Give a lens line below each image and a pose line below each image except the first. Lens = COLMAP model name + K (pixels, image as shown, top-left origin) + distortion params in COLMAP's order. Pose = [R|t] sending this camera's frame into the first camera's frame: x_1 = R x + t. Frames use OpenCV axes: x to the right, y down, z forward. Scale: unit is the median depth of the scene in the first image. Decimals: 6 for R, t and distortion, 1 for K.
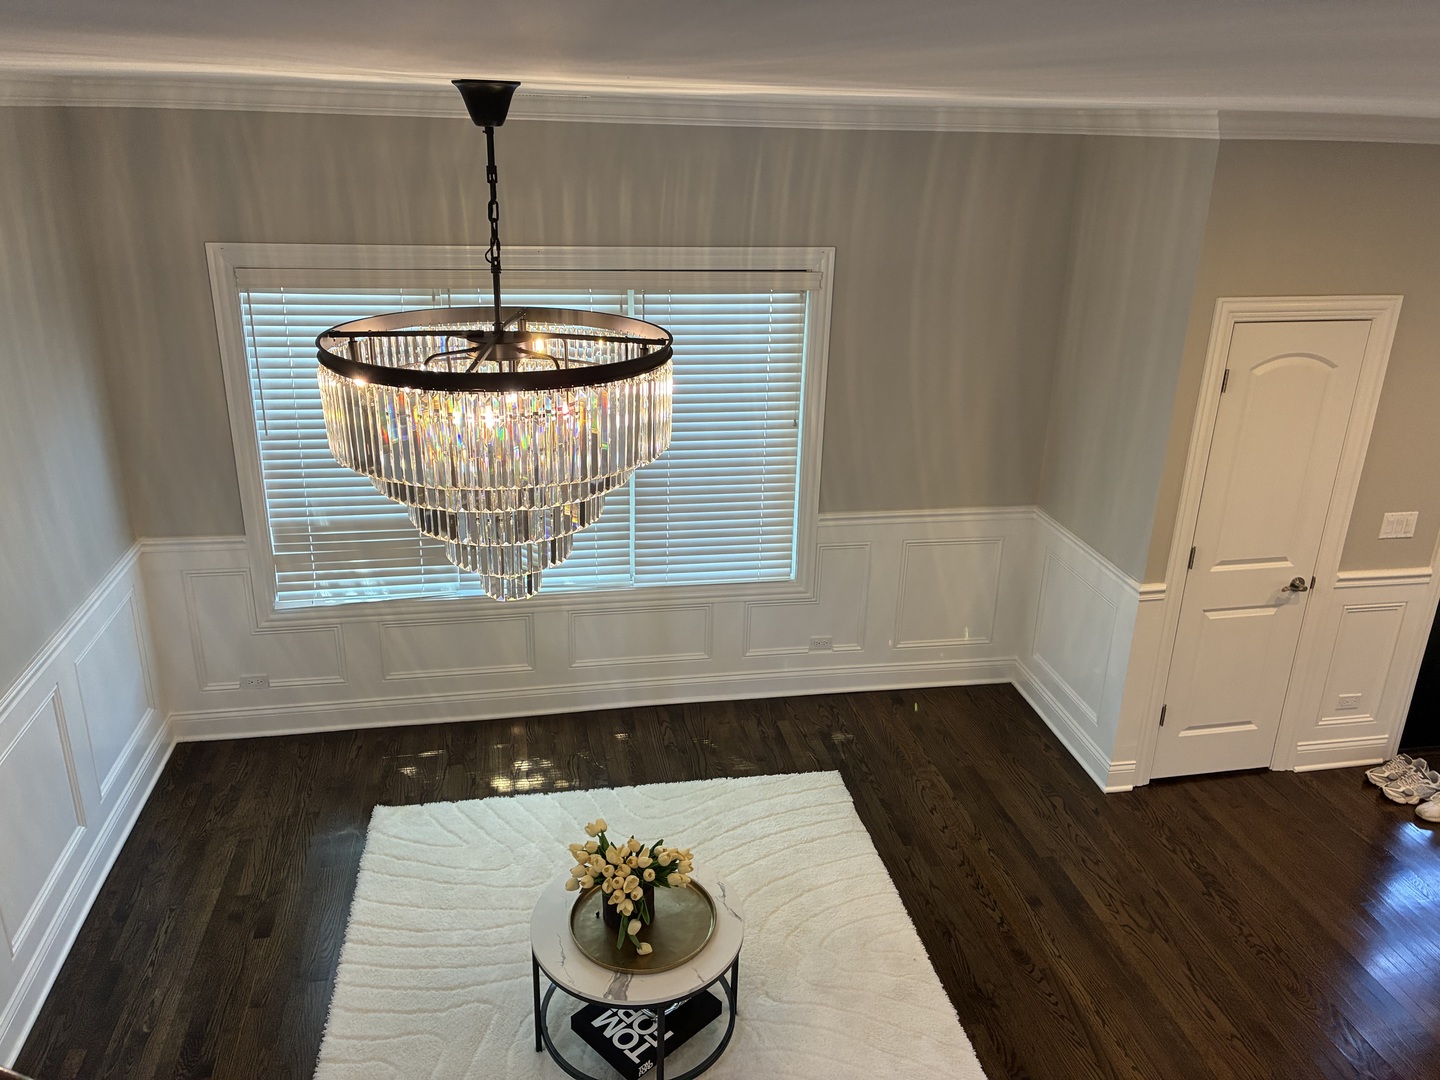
lens RADIAL K [[1114.0, 0, 725.0], [0, 1114.0, 534.2], [0, 0, 1]] dist [0.032530, -0.023901]
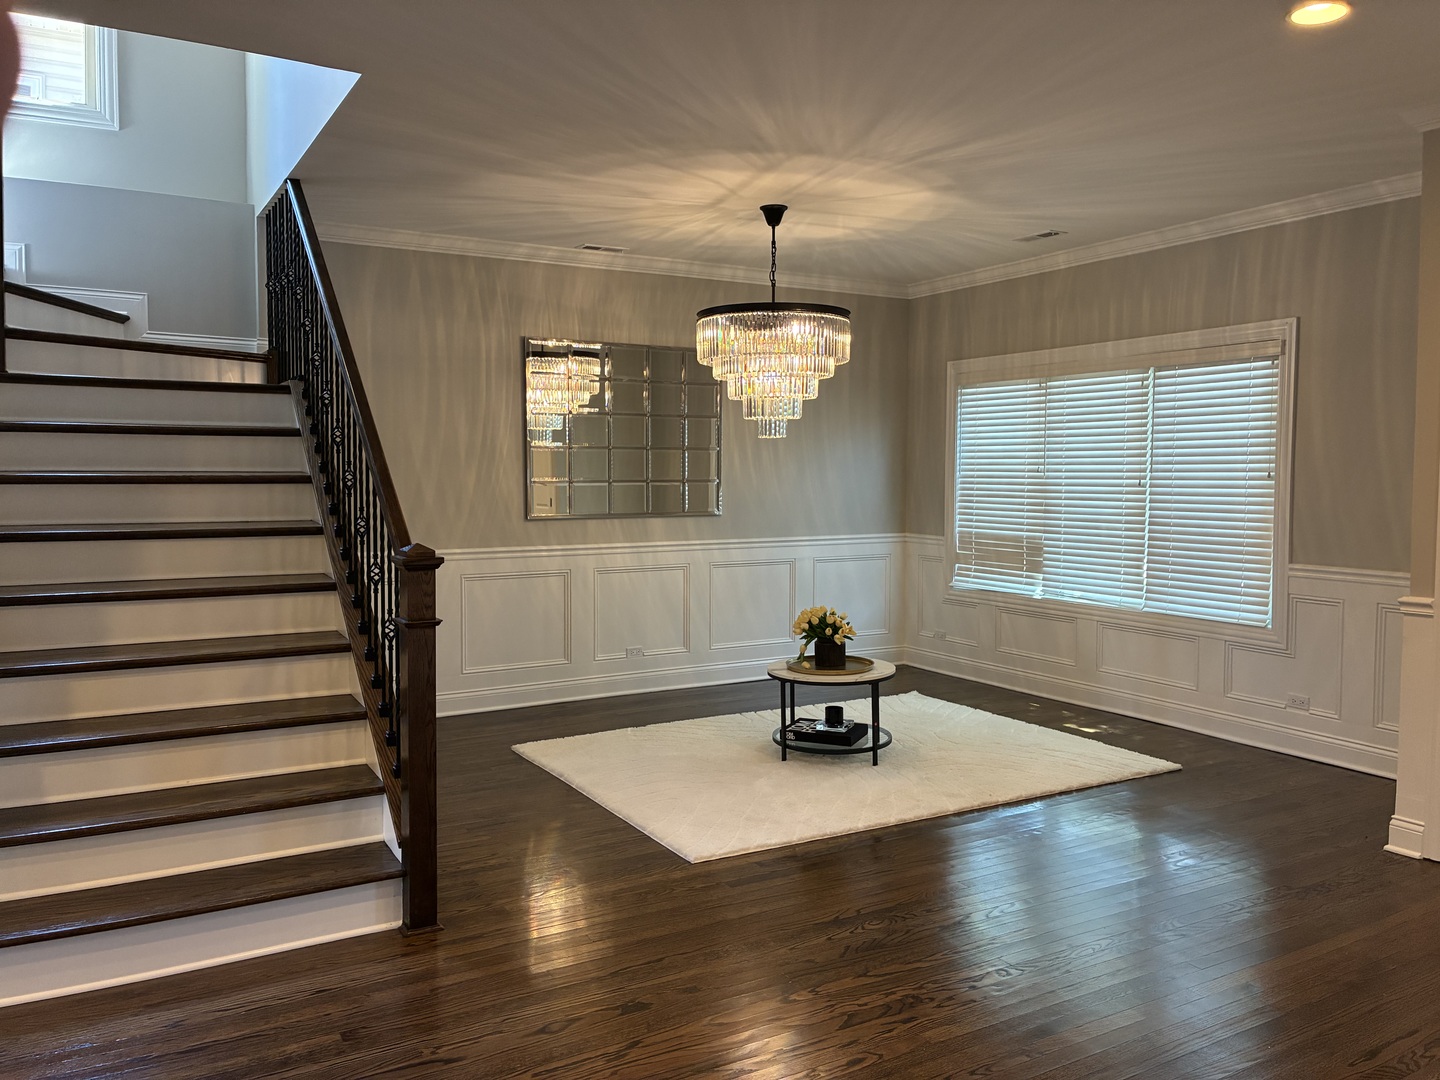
lens RADIAL K [[1114.0, 0, 713.9], [0, 1114.0, 536.3], [0, 0, 1]] dist [0.032530, -0.023901]
pose [[0.329273, 0.030029, -0.943757, 1.003344], [-0.325458, 0.941855, -0.083583, 0.247845], [0.886373, 0.334675, 0.319900, 0.176423]]
